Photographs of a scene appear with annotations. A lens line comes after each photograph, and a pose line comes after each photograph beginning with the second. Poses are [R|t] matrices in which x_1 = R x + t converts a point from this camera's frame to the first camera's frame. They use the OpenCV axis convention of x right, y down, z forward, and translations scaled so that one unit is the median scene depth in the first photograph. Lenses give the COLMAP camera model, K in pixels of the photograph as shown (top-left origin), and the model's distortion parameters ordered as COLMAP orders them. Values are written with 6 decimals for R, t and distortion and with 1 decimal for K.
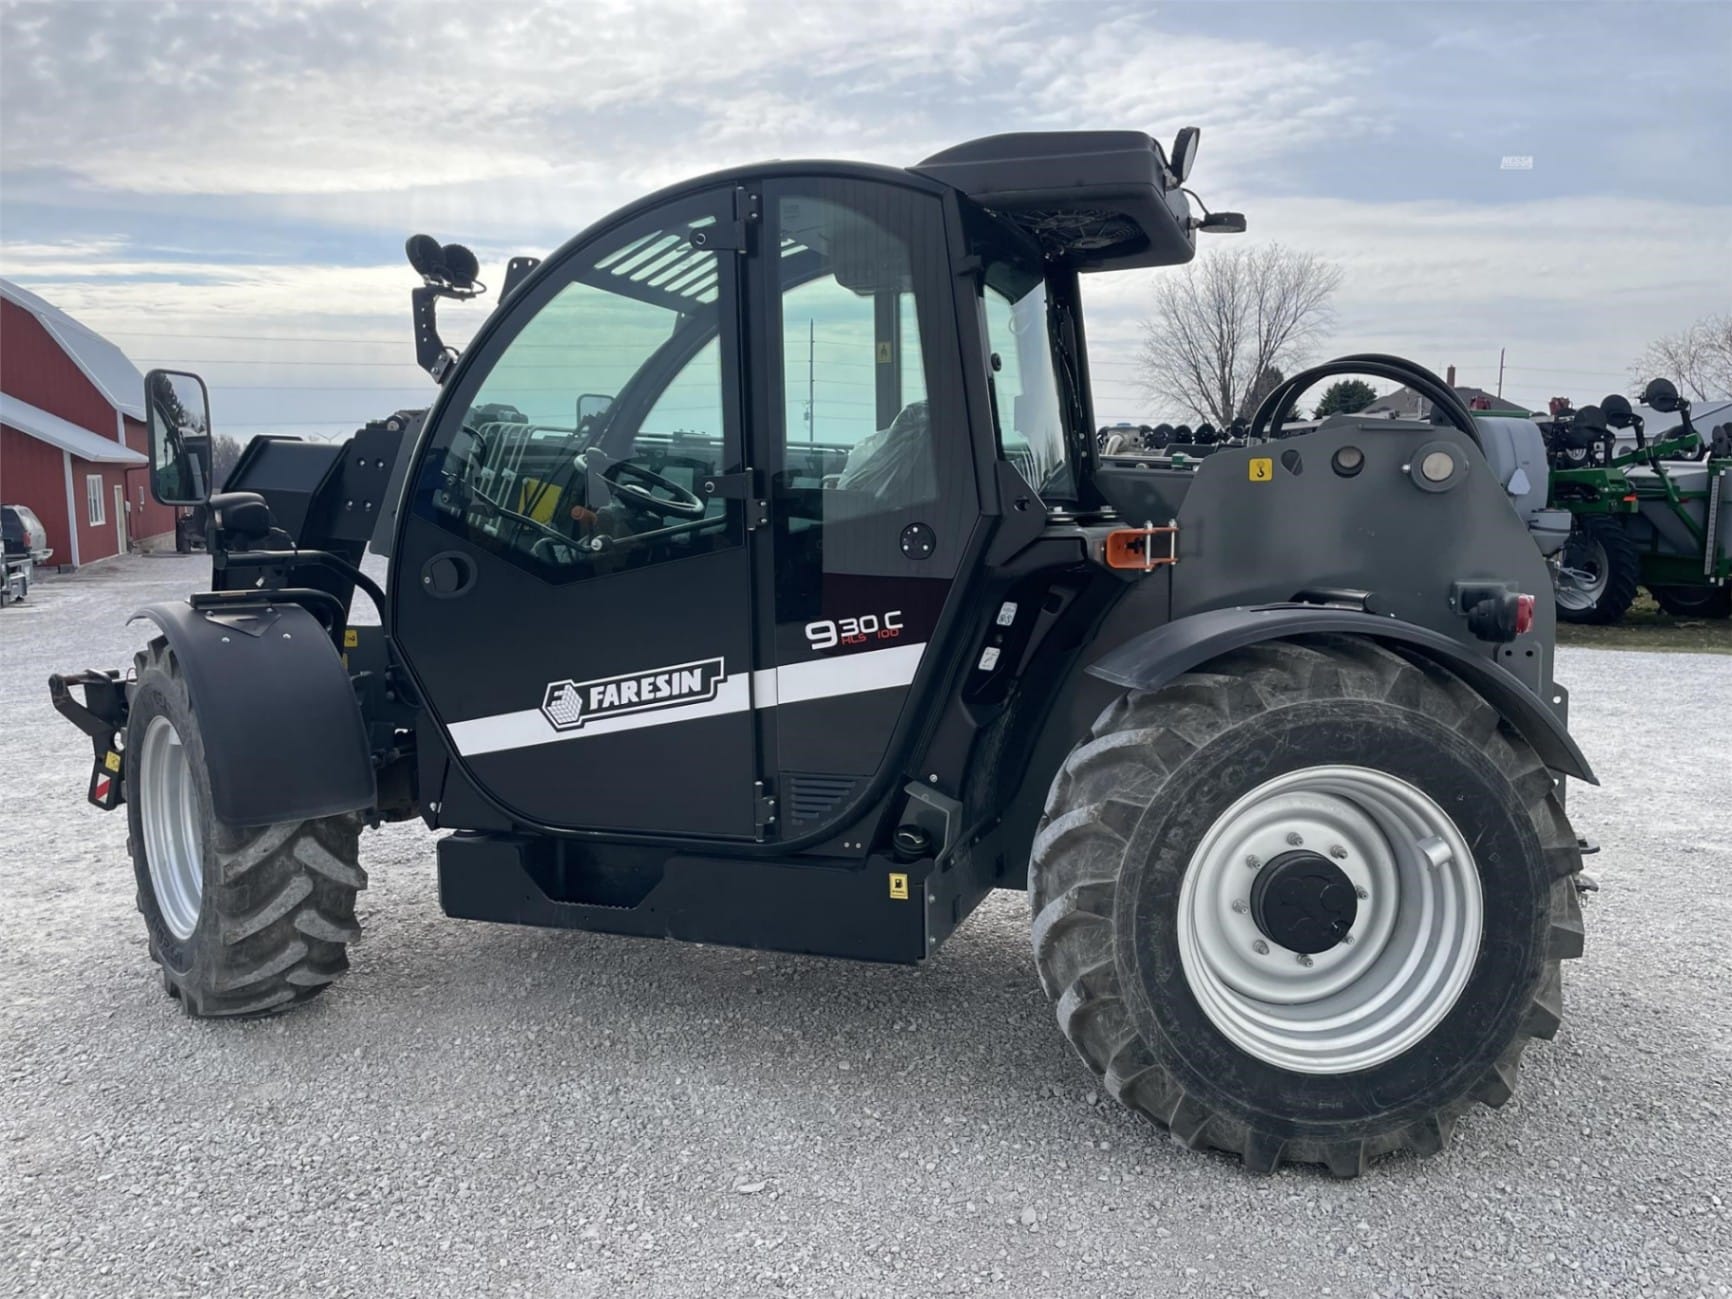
lens RADIAL K [[1310.0, 0, 860.5], [0, 1310.0, 646.1], [0, 0, 1]] dist [0.096862, -0.115629]
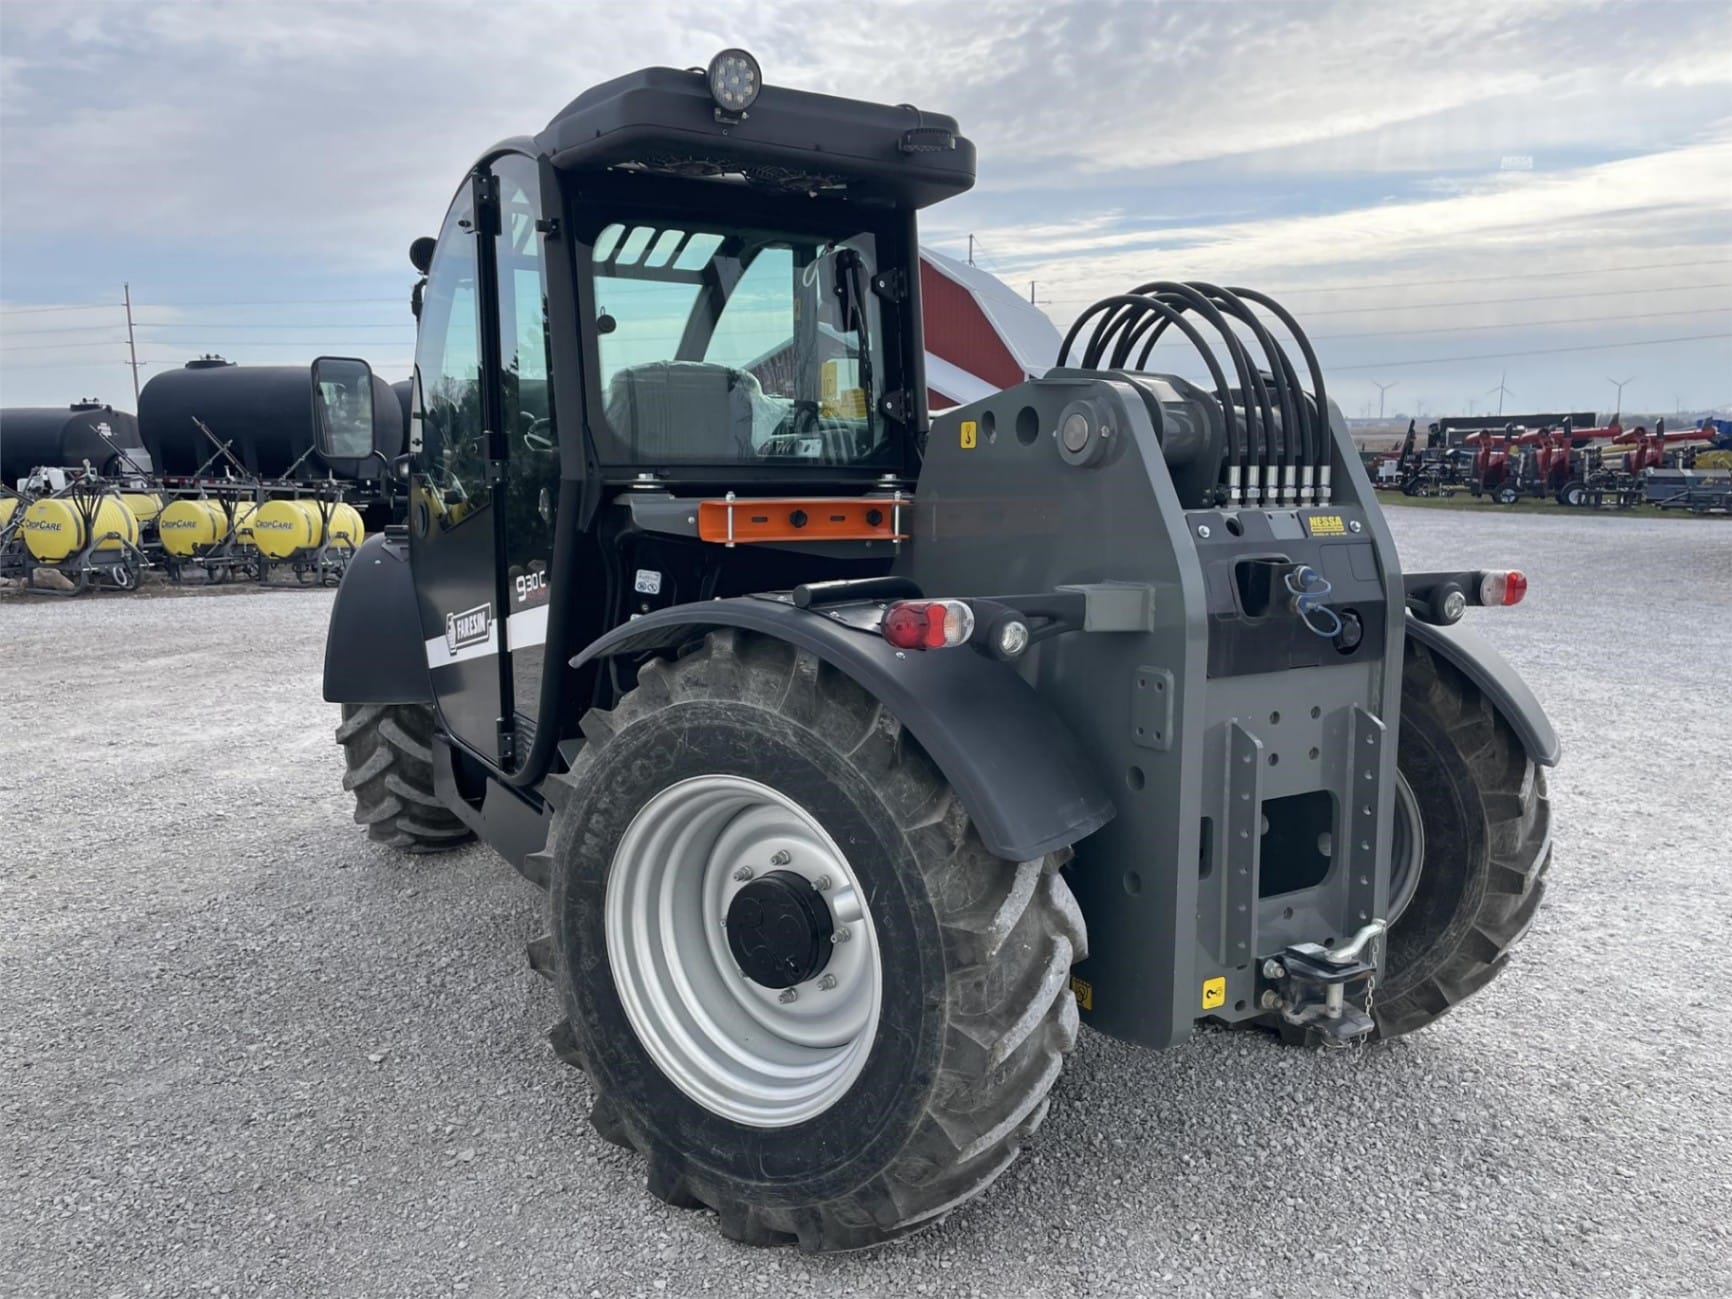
lens RADIAL K [[1310.0, 0, 862.4], [0, 1310.0, 654.3], [0, 0, 1]] dist [0.096862, -0.115629]
pose [[0.781509, 0.107576, -0.614549, 0.826648], [-0.081403, 0.994184, 0.070512, -0.051540], [0.618560, -0.005080, 0.785721, 0.318799]]
